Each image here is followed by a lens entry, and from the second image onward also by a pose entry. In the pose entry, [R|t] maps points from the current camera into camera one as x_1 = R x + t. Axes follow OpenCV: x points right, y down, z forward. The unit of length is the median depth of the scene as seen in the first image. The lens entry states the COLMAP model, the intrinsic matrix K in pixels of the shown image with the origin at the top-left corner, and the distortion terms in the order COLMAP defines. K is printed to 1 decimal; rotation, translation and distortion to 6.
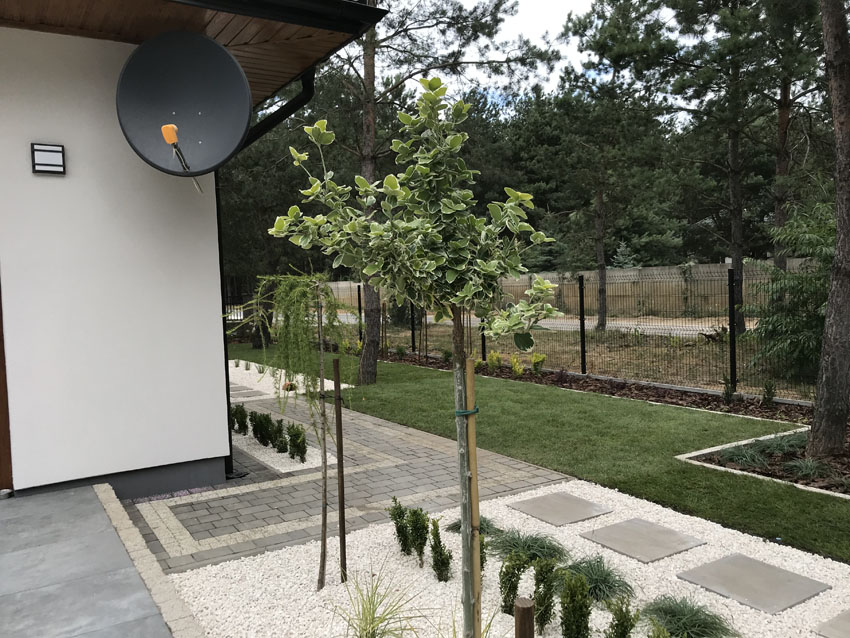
lens RADIAL K [[691.0, 0, 425.0], [0, 691.0, 319.0], [0, 0, 1]] dist [0.011259, -0.005366]
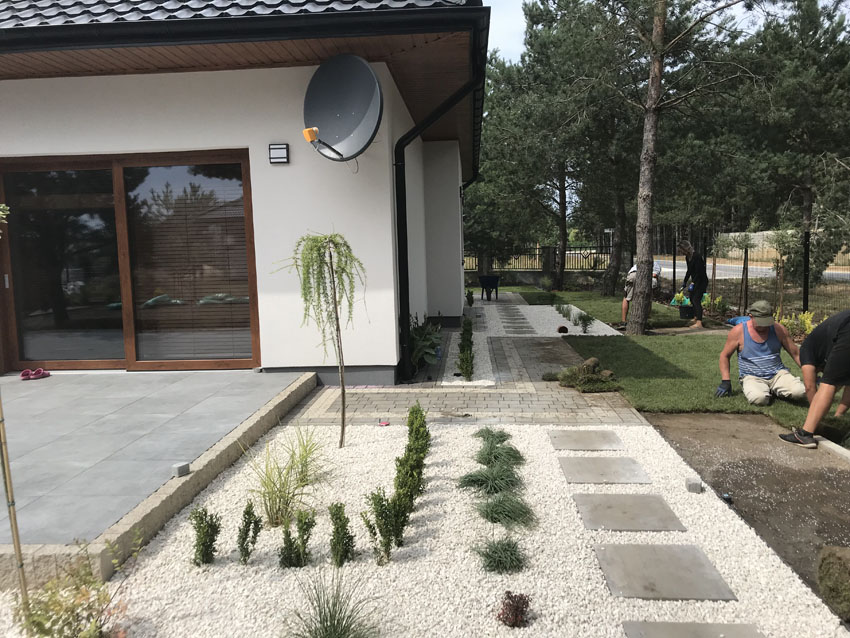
lens RADIAL K [[691.0, 0, 425.0], [0, 691.0, 319.0], [0, 0, 1]] dist [0.011259, -0.005366]
pose [[0.821943, 0.079773, -0.563956, 0.596551], [-0.035469, 0.995390, 0.089105, -0.017665], [0.568464, -0.053237, 0.820984, -0.076487]]
